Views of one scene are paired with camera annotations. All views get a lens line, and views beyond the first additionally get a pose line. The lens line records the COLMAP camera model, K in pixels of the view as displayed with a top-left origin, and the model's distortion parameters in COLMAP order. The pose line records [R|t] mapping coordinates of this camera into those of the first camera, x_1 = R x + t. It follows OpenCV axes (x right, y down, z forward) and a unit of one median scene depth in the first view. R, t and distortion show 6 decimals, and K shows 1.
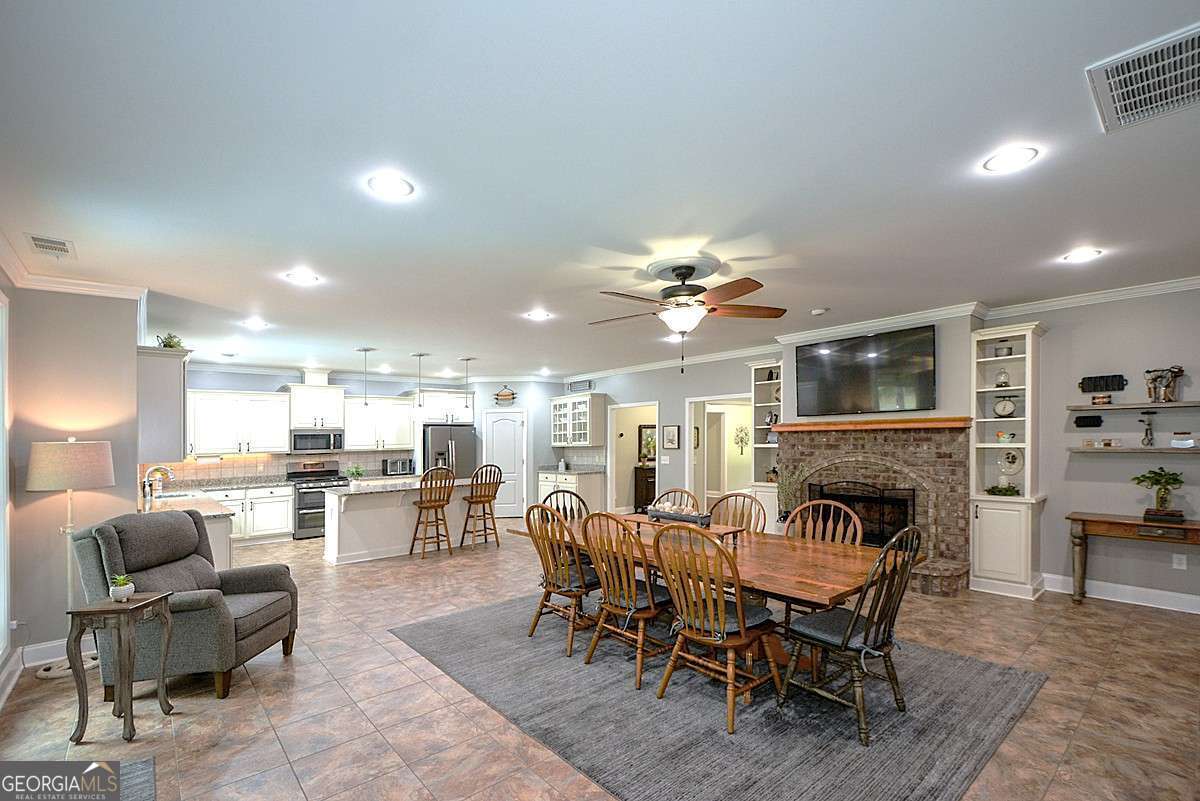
lens RADIAL K [[529.1, 0, 603.4], [0, 529.1, 440.2], [0, 0, 1]] dist [0.000801, 0.000020]
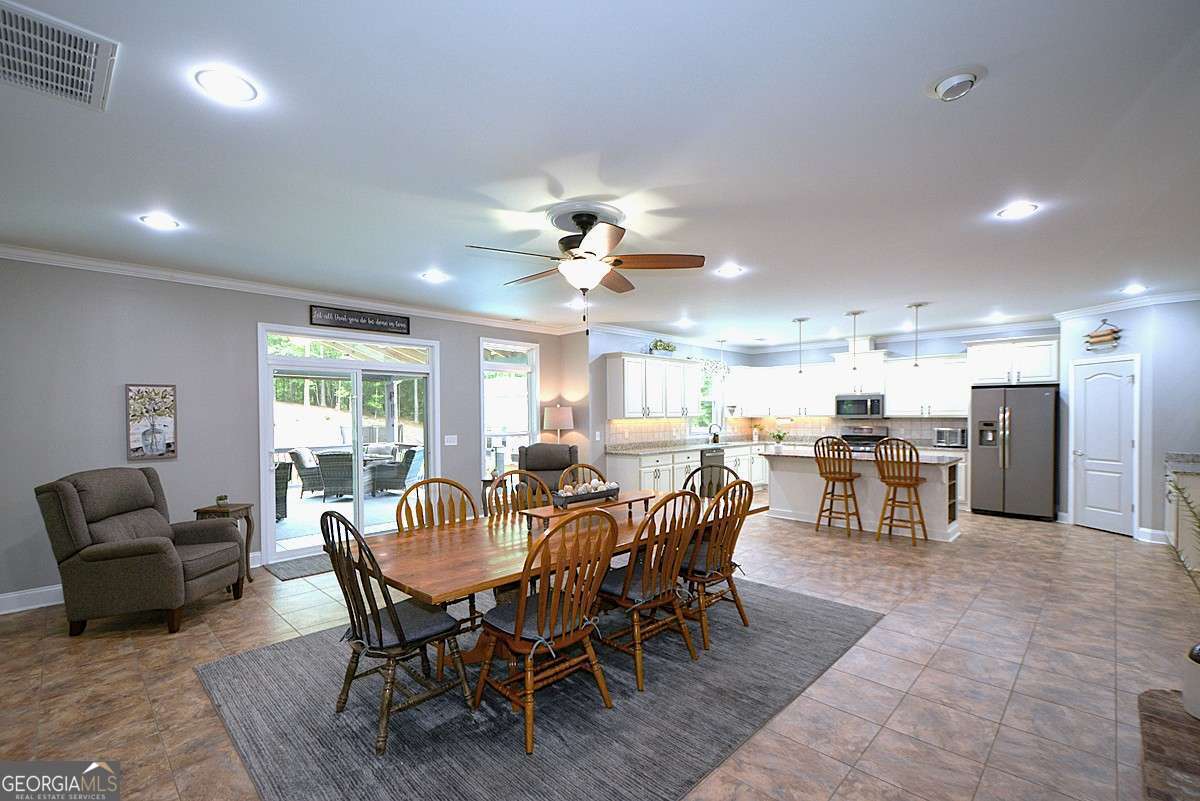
lens RADIAL K [[529.1, 0, 597.5], [0, 529.1, 405.0], [0, 0, 1]] dist [0.000801, 0.000020]
pose [[0.088626, 0.004347, -0.996055, 0.388992], [-0.000339, 0.999991, 0.004334, -0.004931], [0.996065, -0.000046, 0.088627, 0.353334]]
